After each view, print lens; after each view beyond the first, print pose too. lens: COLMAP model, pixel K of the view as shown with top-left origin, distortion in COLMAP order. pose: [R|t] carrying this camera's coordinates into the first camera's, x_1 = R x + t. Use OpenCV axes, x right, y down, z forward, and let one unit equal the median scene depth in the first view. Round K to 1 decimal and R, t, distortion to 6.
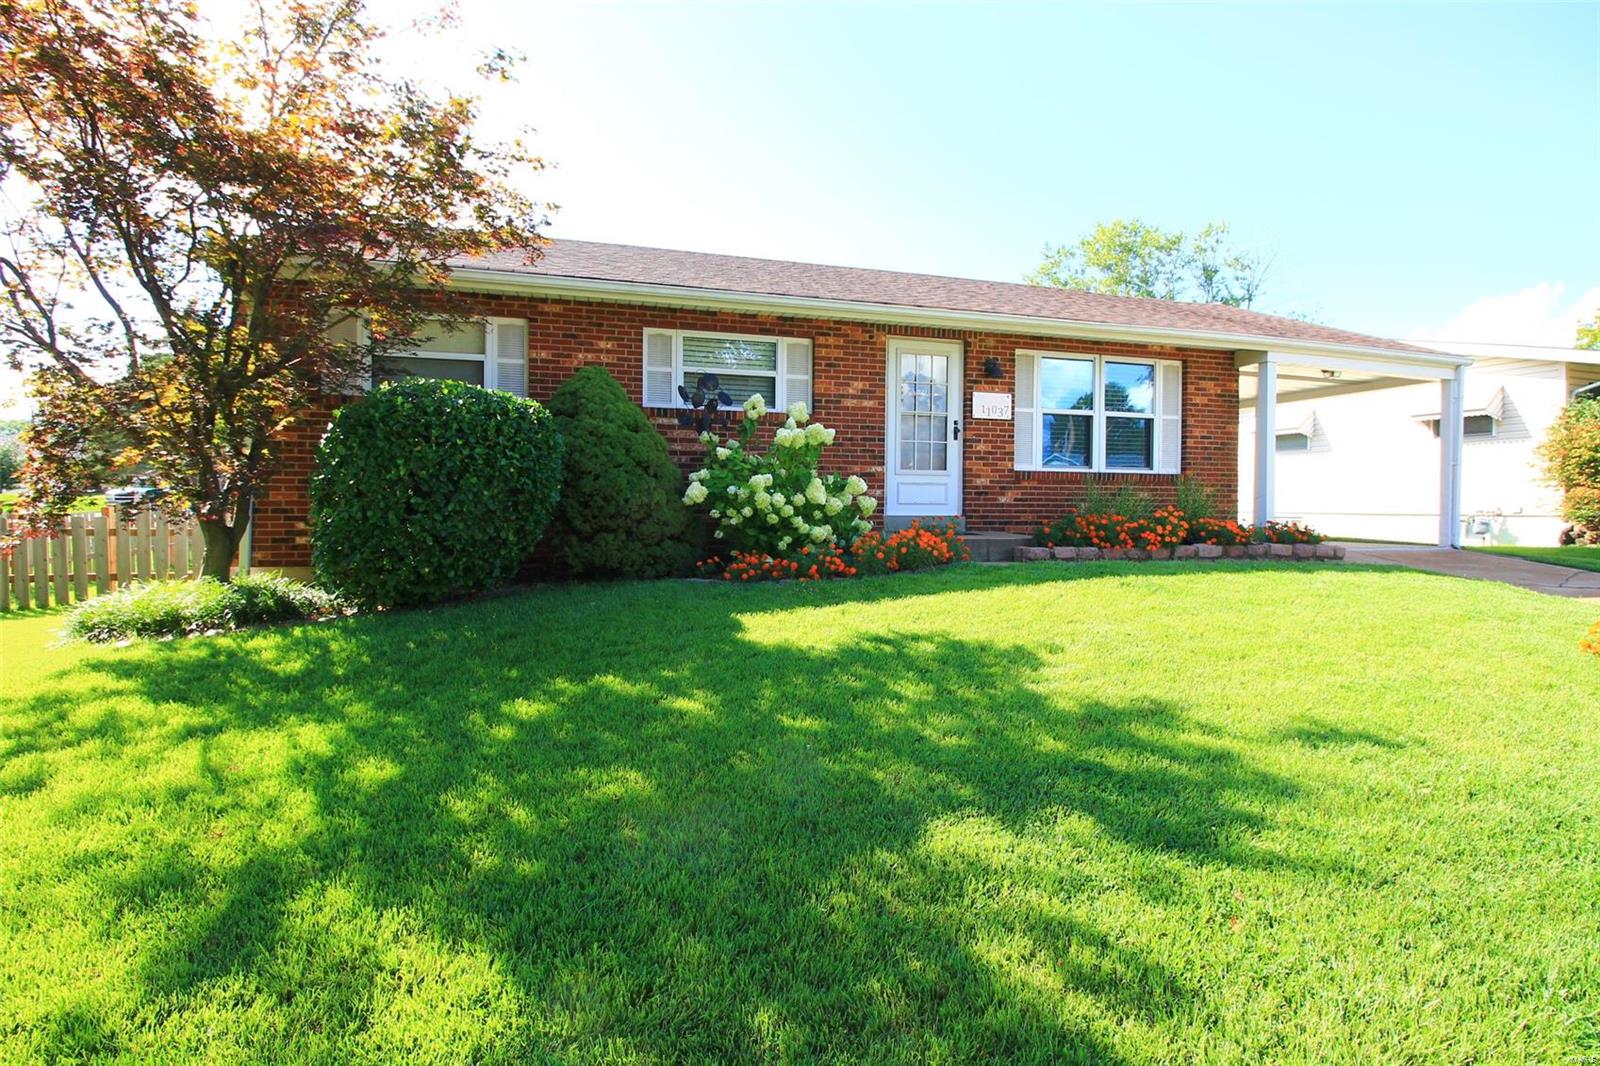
lens RADIAL K [[756.1, 0, 804.3], [0, 756.1, 528.3], [0, 0, 1]] dist [-0.023145, -0.001221]
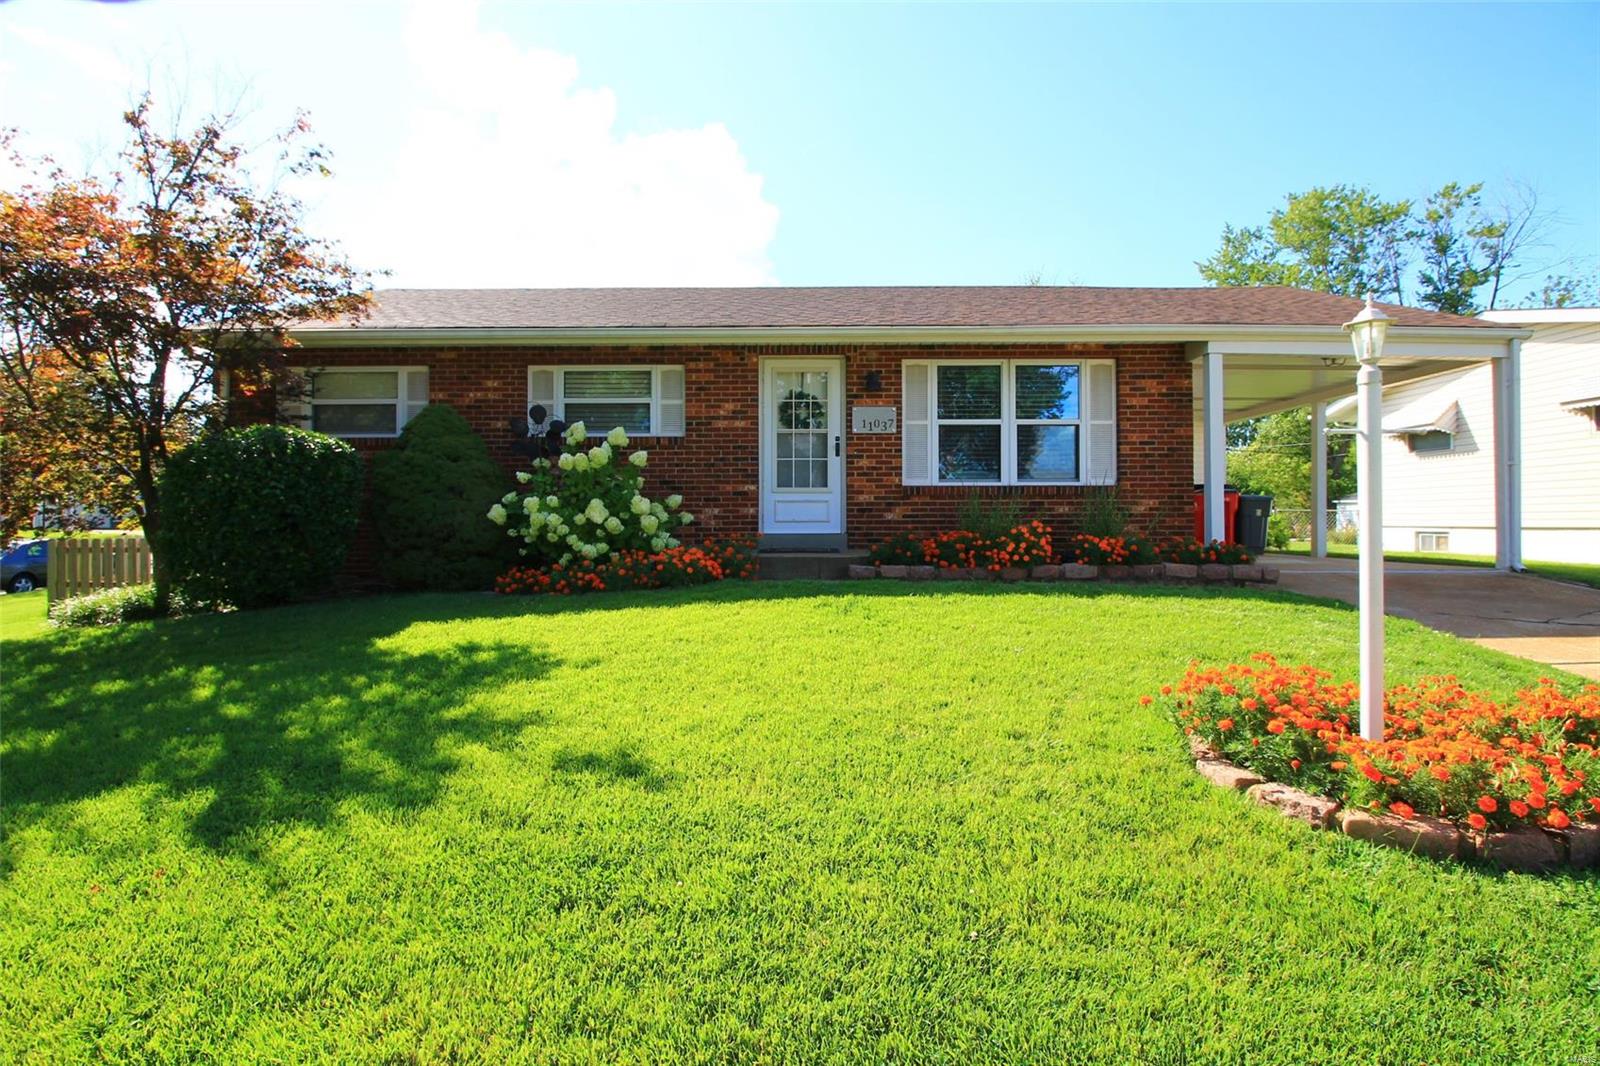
lens RADIAL K [[756.1, 0, 806.8], [0, 756.1, 531.4], [0, 0, 1]] dist [-0.023145, -0.001221]
pose [[0.960988, -0.005525, -0.276533, 0.447999], [0.000321, 0.999822, -0.018861, -0.000404], [0.276588, 0.018036, 0.960819, 0.045357]]
